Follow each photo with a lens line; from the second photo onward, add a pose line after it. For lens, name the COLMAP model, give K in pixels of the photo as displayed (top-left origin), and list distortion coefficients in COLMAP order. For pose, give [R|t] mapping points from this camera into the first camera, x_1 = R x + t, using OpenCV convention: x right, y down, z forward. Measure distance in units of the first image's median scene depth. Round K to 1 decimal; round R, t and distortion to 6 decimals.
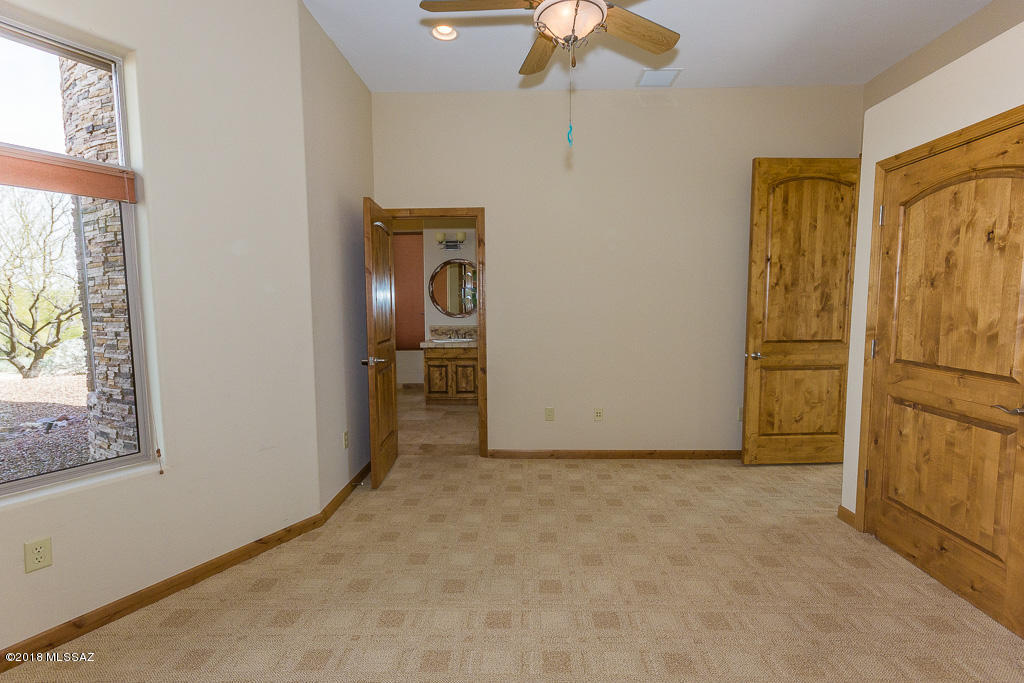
lens RADIAL K [[482.8, 0, 511.5], [0, 482.8, 341.3], [0, 0, 1]] dist [0.004867, 0.001606]
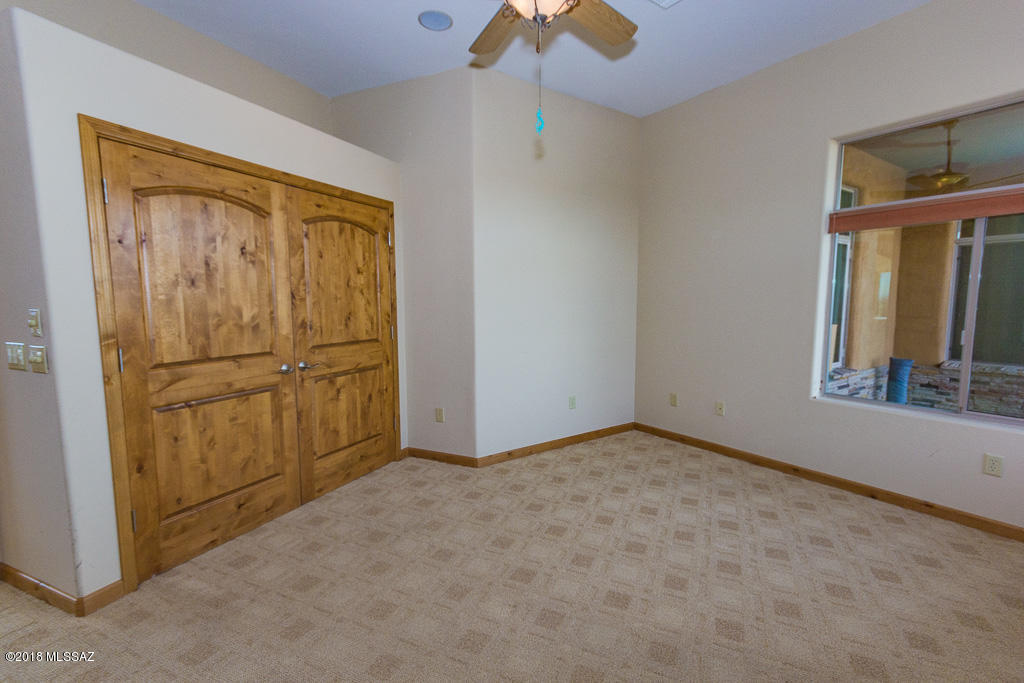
lens RADIAL K [[482.8, 0, 513.4], [0, 482.8, 344.0], [0, 0, 1]] dist [0.004867, 0.001606]
pose [[-0.921960, -0.029509, 0.386159, -0.188843], [0.039247, 0.984841, 0.168962, -0.145799], [-0.385291, 0.170932, -0.906826, 1.778097]]
